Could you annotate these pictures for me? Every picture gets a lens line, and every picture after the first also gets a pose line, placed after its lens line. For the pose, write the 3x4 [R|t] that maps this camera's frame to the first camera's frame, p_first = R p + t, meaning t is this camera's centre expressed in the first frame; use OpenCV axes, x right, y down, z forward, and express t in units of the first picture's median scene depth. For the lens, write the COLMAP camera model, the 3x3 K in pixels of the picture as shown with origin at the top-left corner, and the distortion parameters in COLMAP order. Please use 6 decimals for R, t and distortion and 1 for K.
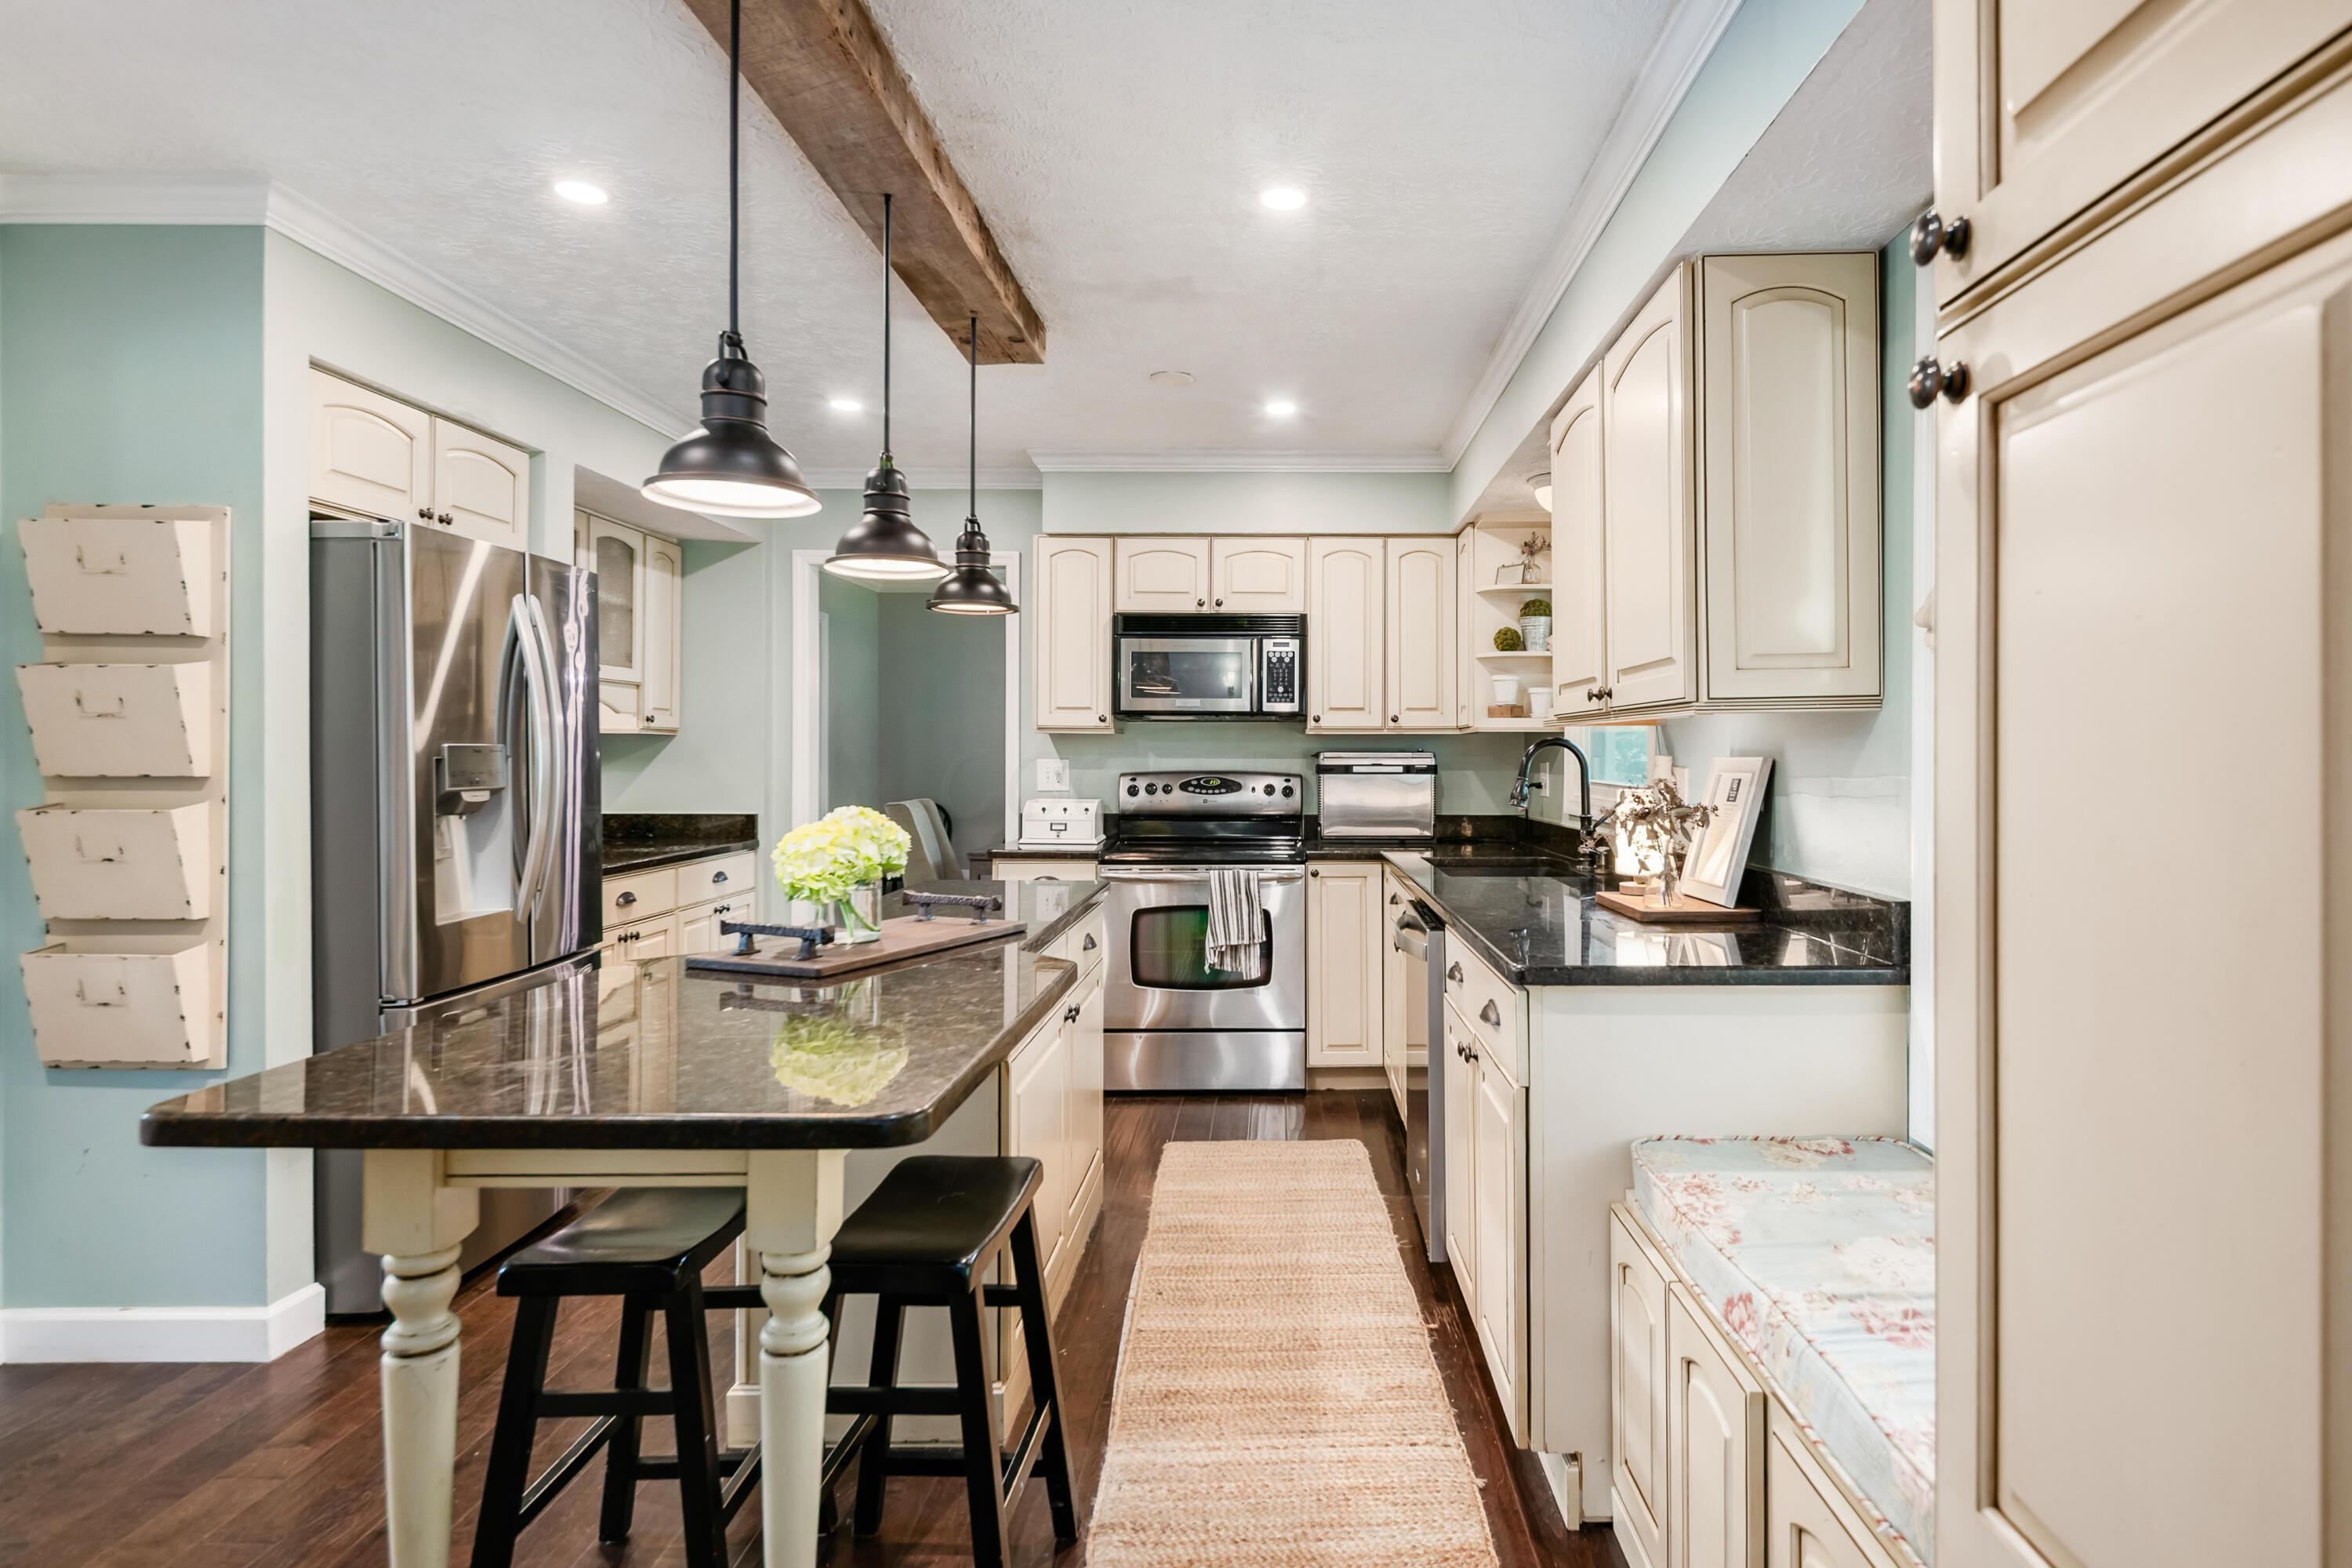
lens RADIAL K [[1266.5, 0, 1183.2], [0, 1266.5, 755.1], [0, 0, 1]] dist [-0.000104, -0.000012]
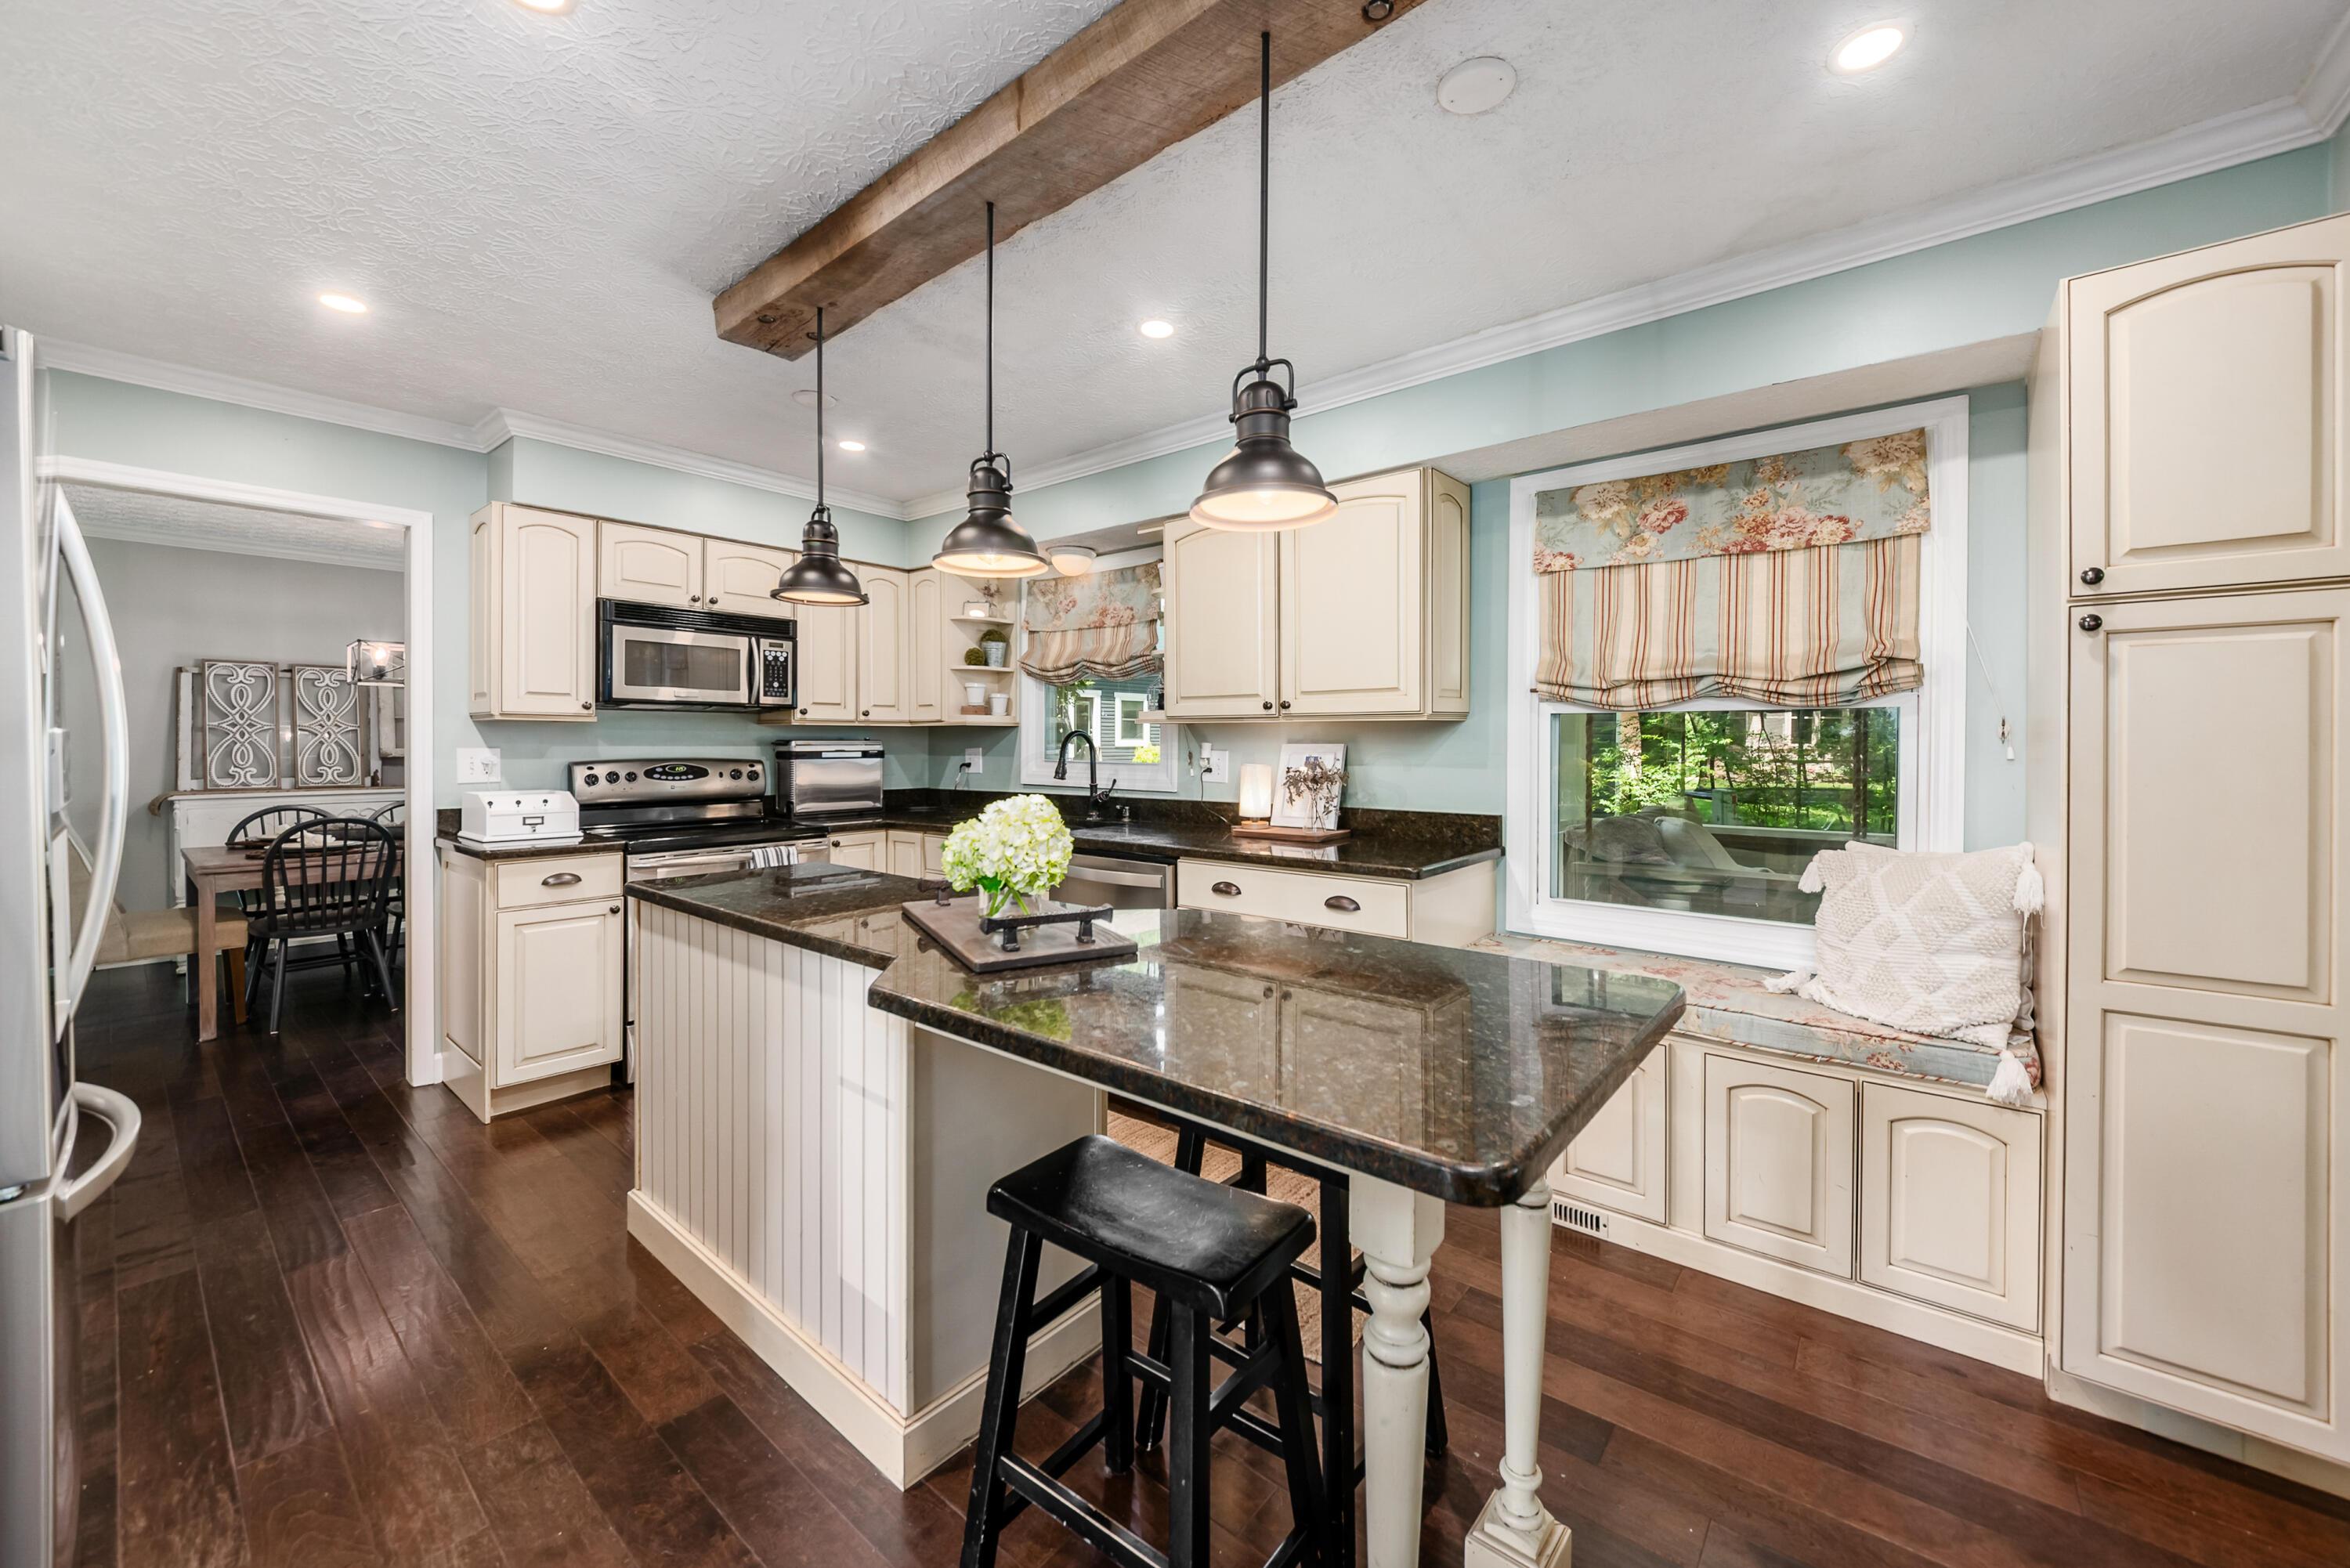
lens RADIAL K [[920.8, 0, 1173.7], [0, 920.8, 746.1], [0, 0, 1]] dist [0.000136, 0.000008]
pose [[0.595494, -0.004146, 0.803349, -0.363910], [0.002798, 0.999991, 0.003087, 0.001211], [-0.803355, 0.000410, 0.595501, 0.222706]]
